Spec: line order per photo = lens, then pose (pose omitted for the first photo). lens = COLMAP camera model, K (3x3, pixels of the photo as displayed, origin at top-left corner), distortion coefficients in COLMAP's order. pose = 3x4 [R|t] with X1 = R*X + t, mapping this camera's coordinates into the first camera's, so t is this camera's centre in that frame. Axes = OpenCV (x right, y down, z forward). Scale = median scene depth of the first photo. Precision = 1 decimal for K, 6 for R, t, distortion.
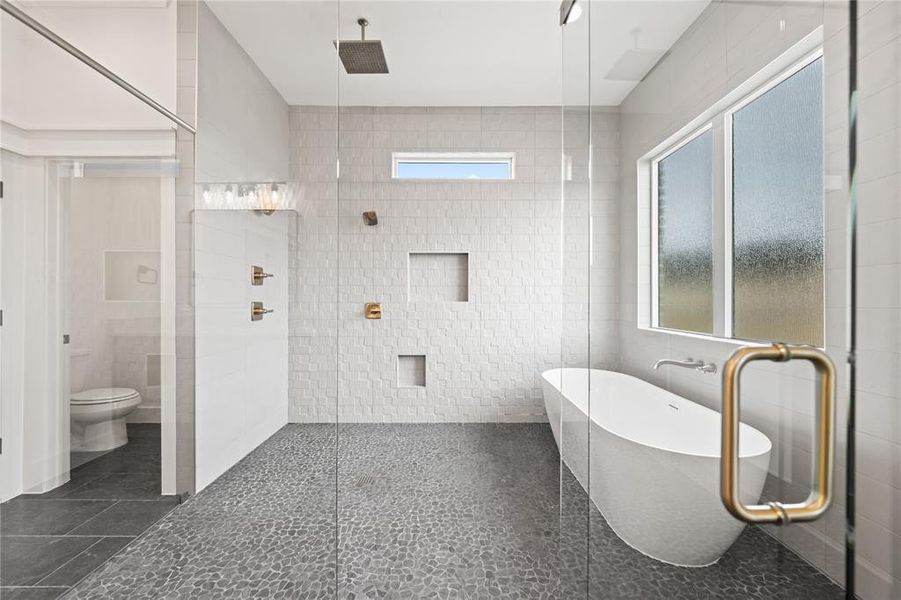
lens RADIAL K [[340.3, 0, 442.1], [0, 340.3, 297.6], [0, 0, 1]] dist [0.016010, -0.000033]
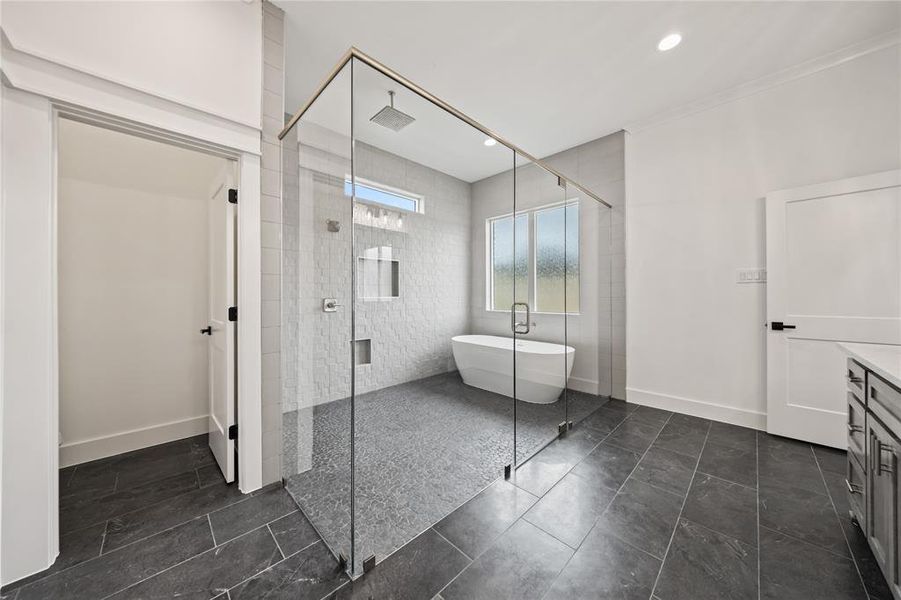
lens RADIAL K [[305.4, 0, 449.7], [0, 305.4, 294.9], [0, 0, 1]] dist [-0.001094, -0.000181]
pose [[0.702272, -0.003831, 0.711898, -0.664369], [0.001101, 0.999990, 0.004295, -0.000693], [-0.711907, -0.002232, 0.702270, -0.015954]]
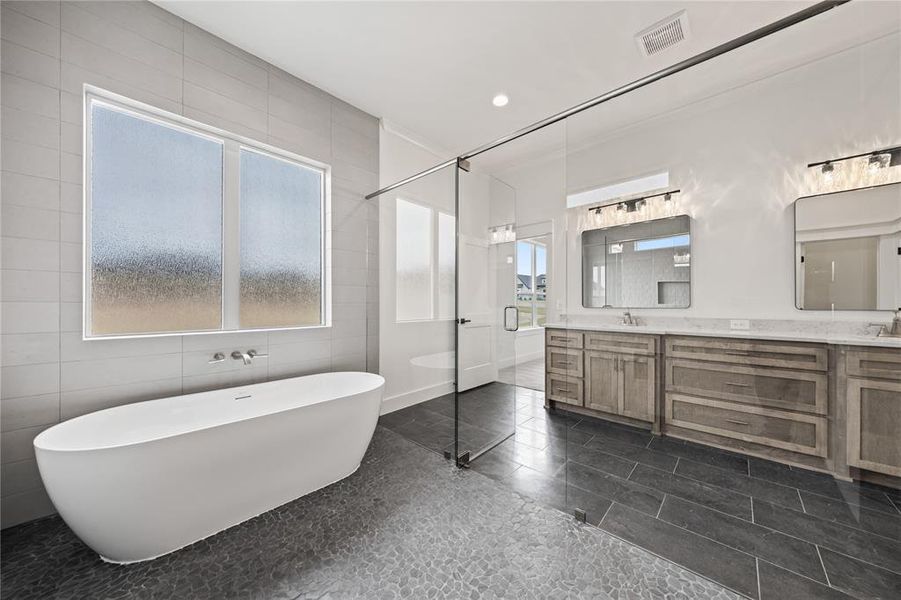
lens RADIAL K [[309.9, 0, 450.4], [0, 309.9, 304.1], [0, 0, 1]] dist [-0.001011, -0.000157]
pose [[-0.738102, -0.005292, 0.674668, -0.312658], [-0.004243, 0.999986, 0.003202, 0.012268], [-0.674676, -0.000499, -0.738114, 0.868771]]
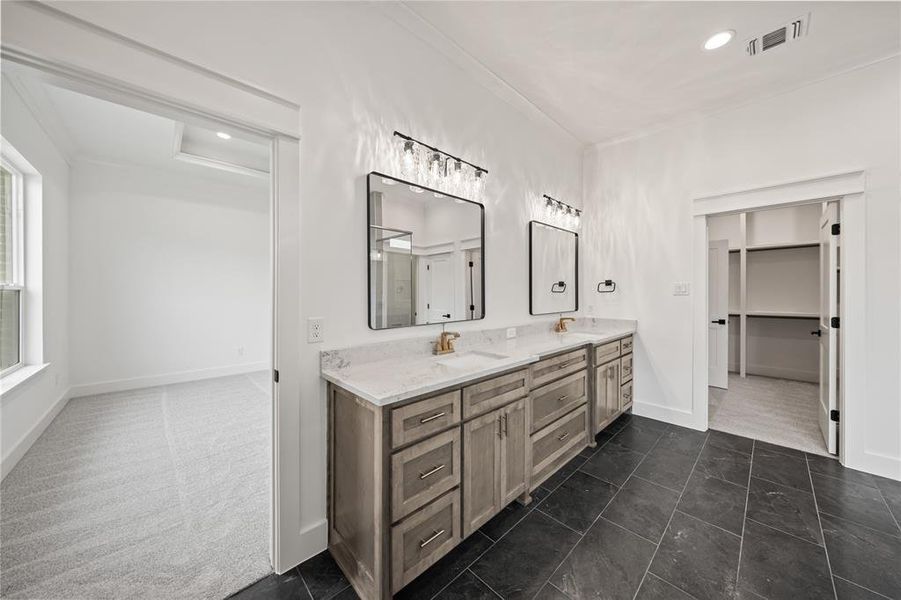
lens RADIAL K [[313.5, 0, 453.7], [0, 313.5, 294.5], [0, 0, 1]] dist [0.000263, -0.000061]
pose [[-0.714299, -0.001775, -0.699839, 0.369416], [0.003937, 0.999971, -0.006555, -0.032608], [0.699830, -0.007437, -0.714271, 0.199083]]
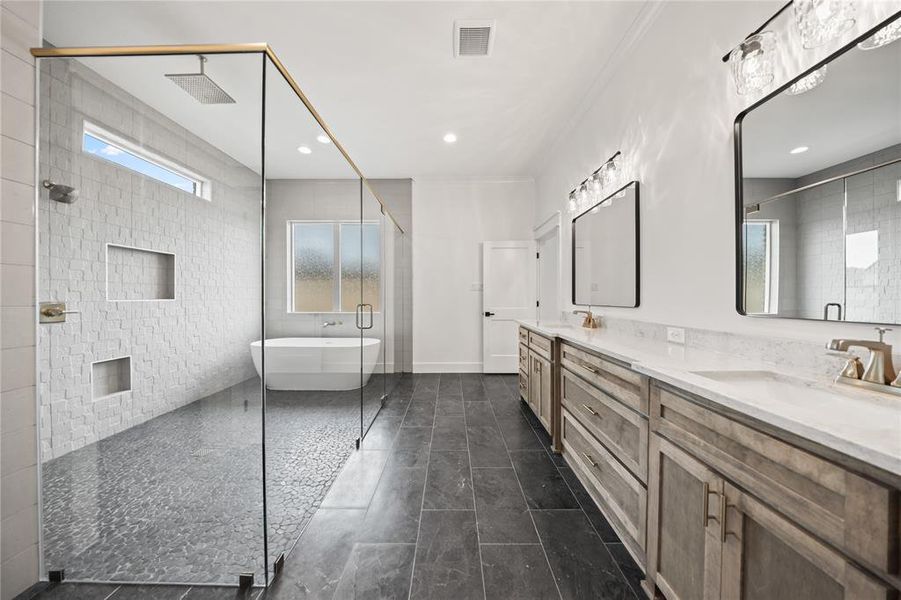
lens RADIAL K [[273.9, 0, 450.5], [0, 273.9, 300.0], [0, 0, 1]] dist [-0.001382, -0.000083]
pose [[-0.001948, -0.012435, 0.999921, -0.810409], [-0.003416, 0.999917, 0.012428, 0.000077], [-0.999992, -0.003392, -0.001990, 0.111557]]
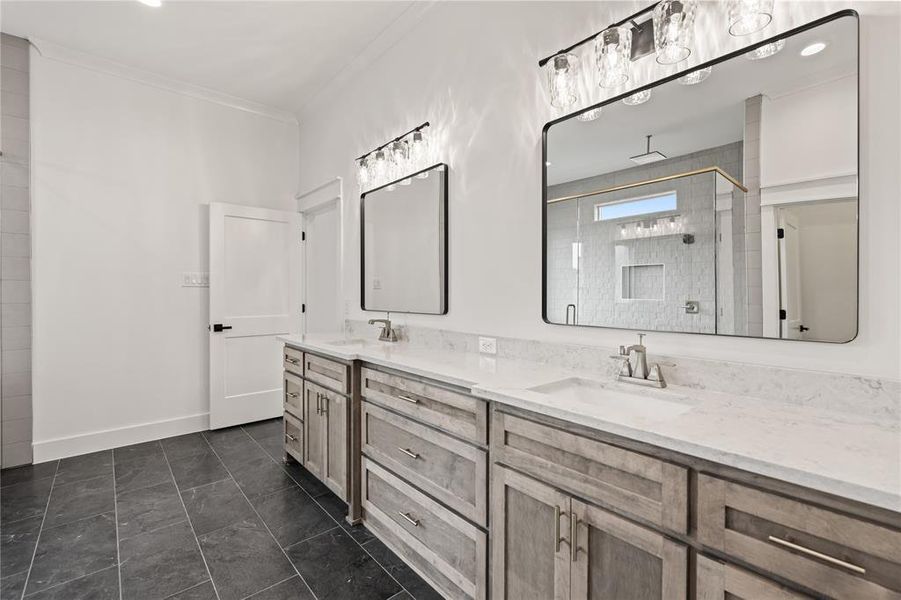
lens RADIAL K [[392.8, 0, 449.7], [0, 392.8, 297.4], [0, 0, 1]] dist [0.000680, -0.000784]
pose [[-0.661863, -0.011023, 0.749544, -0.757936], [-0.008339, 0.999938, 0.007342, -0.014341], [-0.749579, -0.001391, -0.661914, 0.173579]]
